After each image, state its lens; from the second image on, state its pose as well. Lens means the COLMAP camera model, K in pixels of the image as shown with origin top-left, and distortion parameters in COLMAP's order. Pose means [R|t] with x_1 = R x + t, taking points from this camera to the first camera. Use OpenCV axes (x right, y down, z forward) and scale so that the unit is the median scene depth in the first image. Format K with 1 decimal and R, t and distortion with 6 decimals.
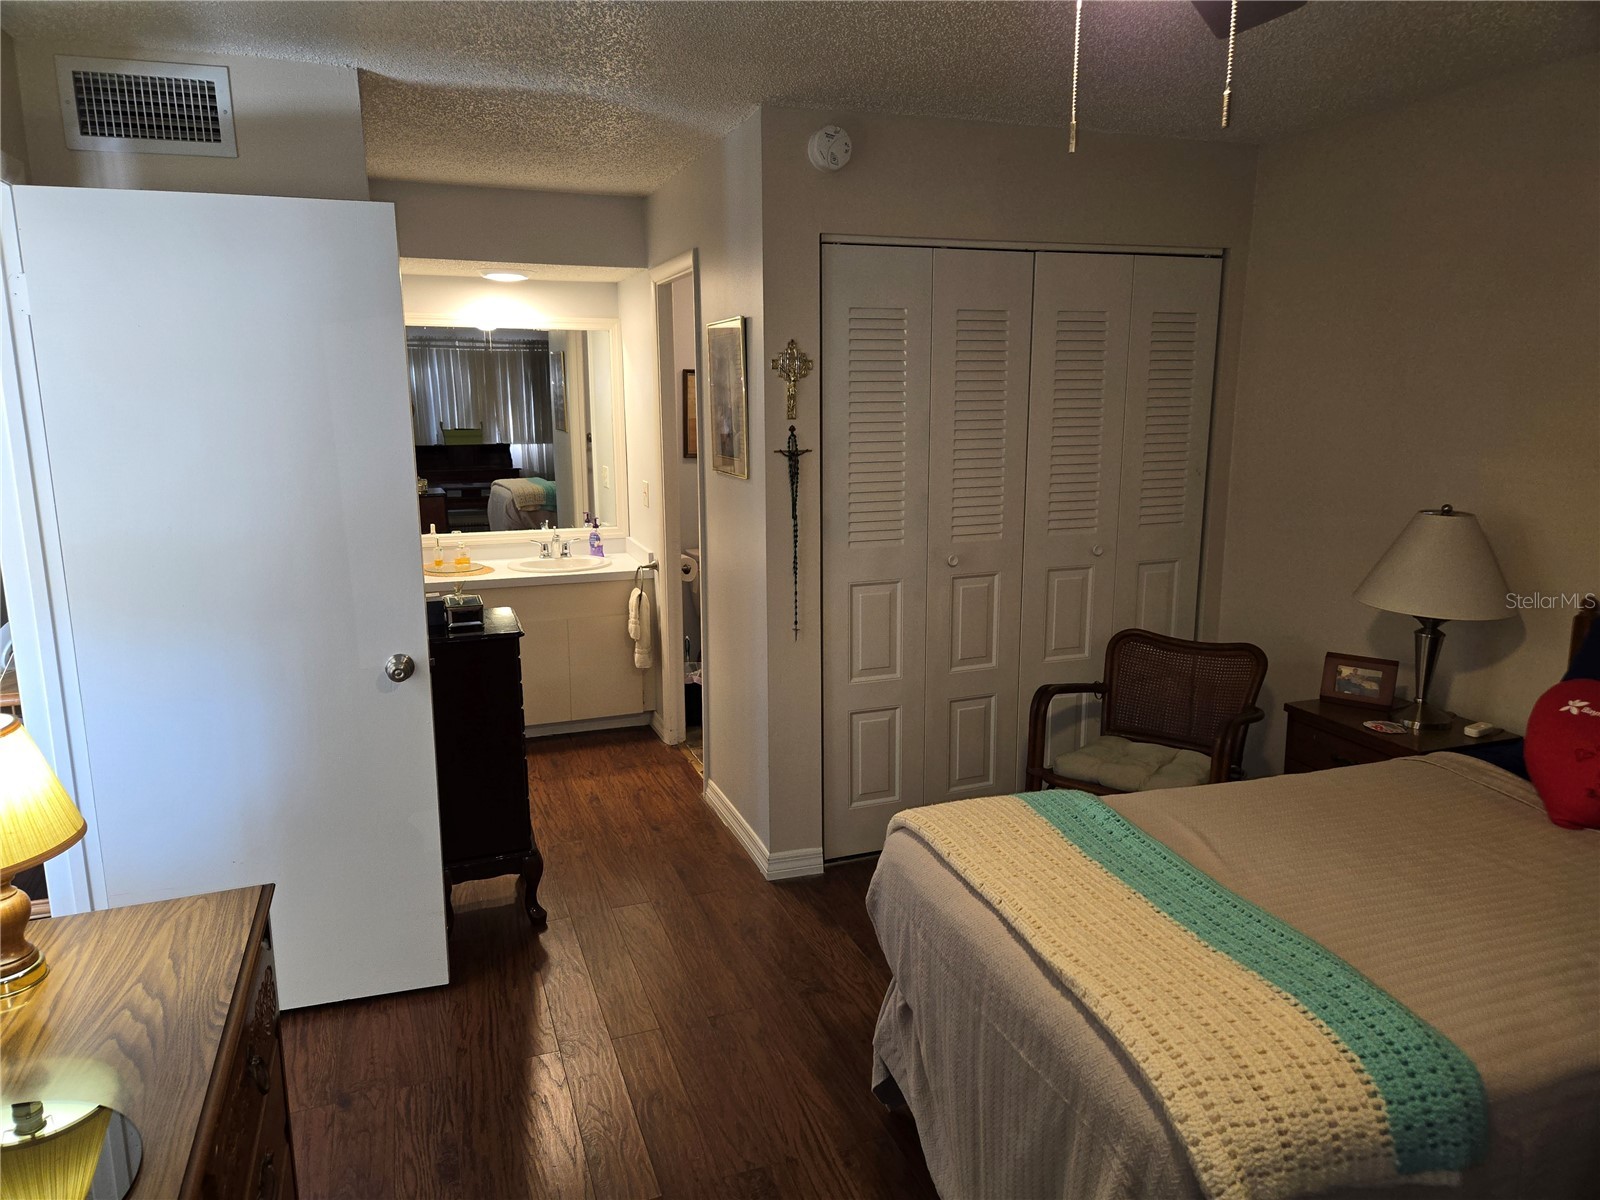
lens RADIAL K [[1083.9, 0, 800.0], [0, 1083.9, 600.0], [0, 0, 1]] dist [-0.002225, -0.000829]
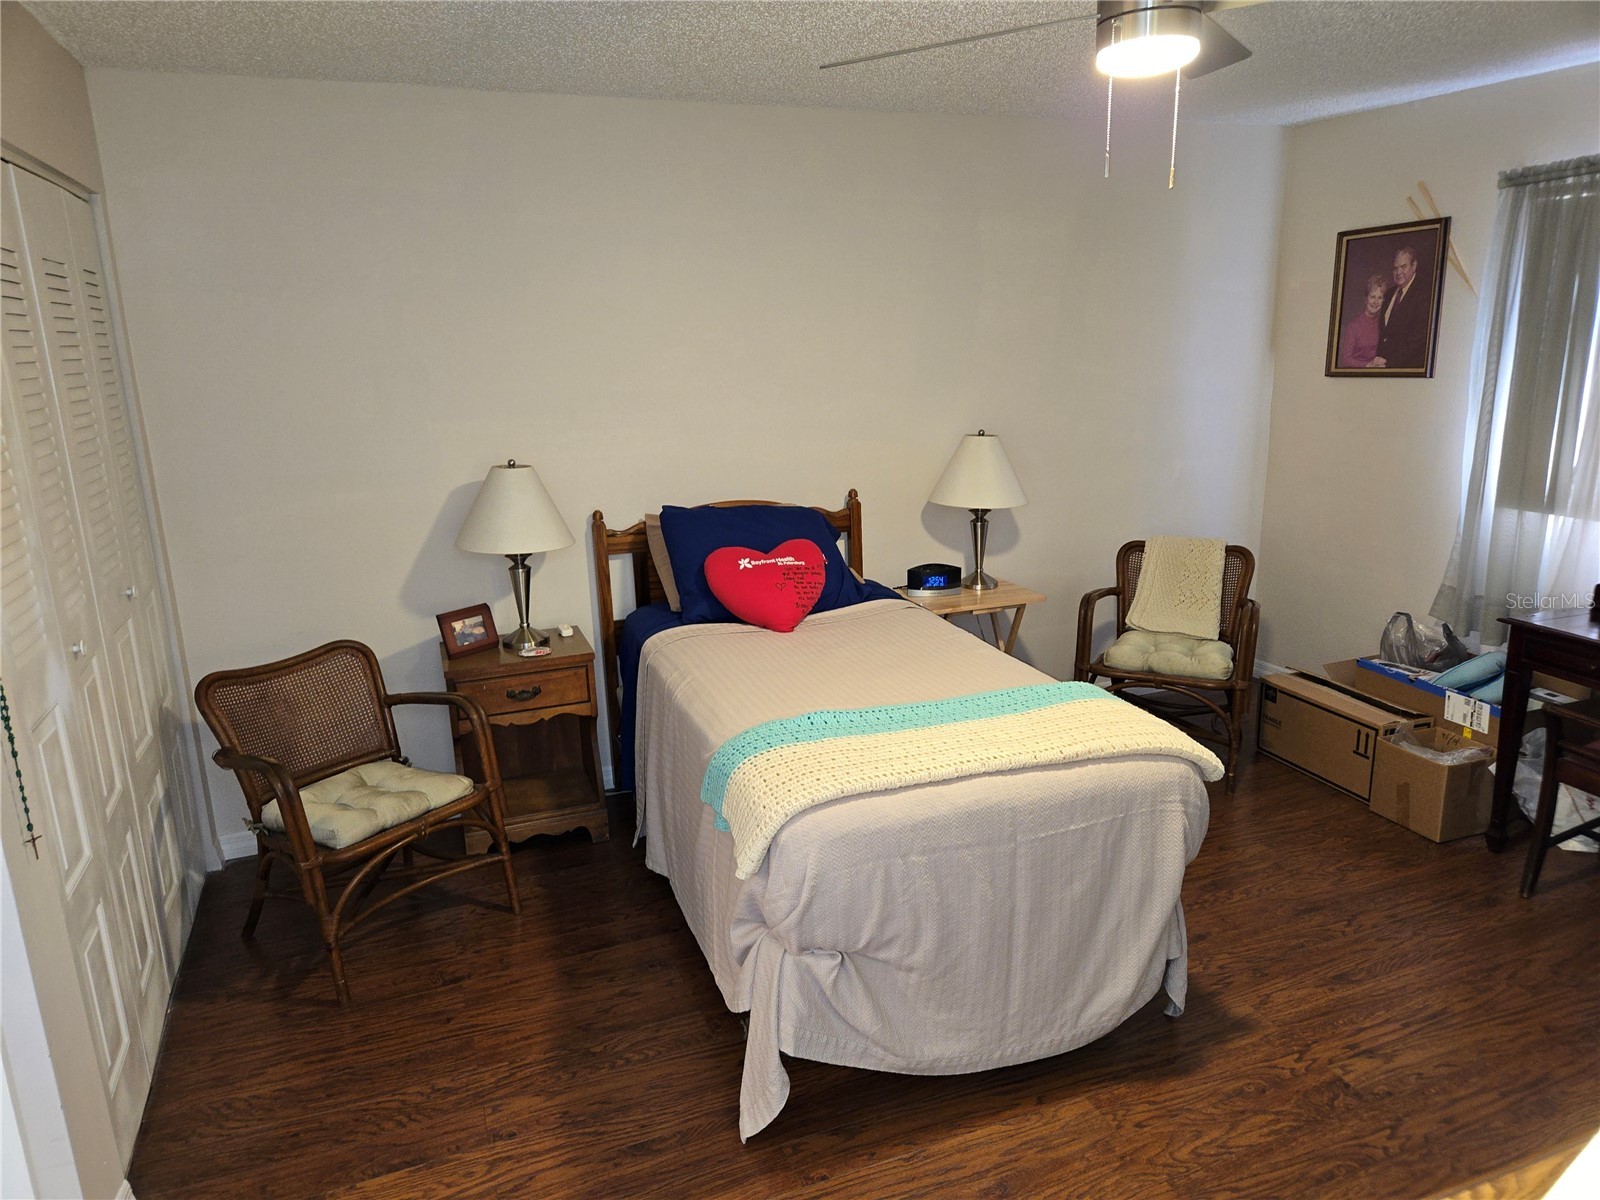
lens RADIAL K [[1083.9, 0, 800.0], [0, 1083.9, 600.0], [0, 0, 1]] dist [-0.002225, -0.000829]
pose [[0.010562, -0.242139, 0.970184, -0.931936], [0.238946, 0.942741, 0.232688, -0.224681], [-0.970975, 0.229364, 0.067816, 1.028651]]
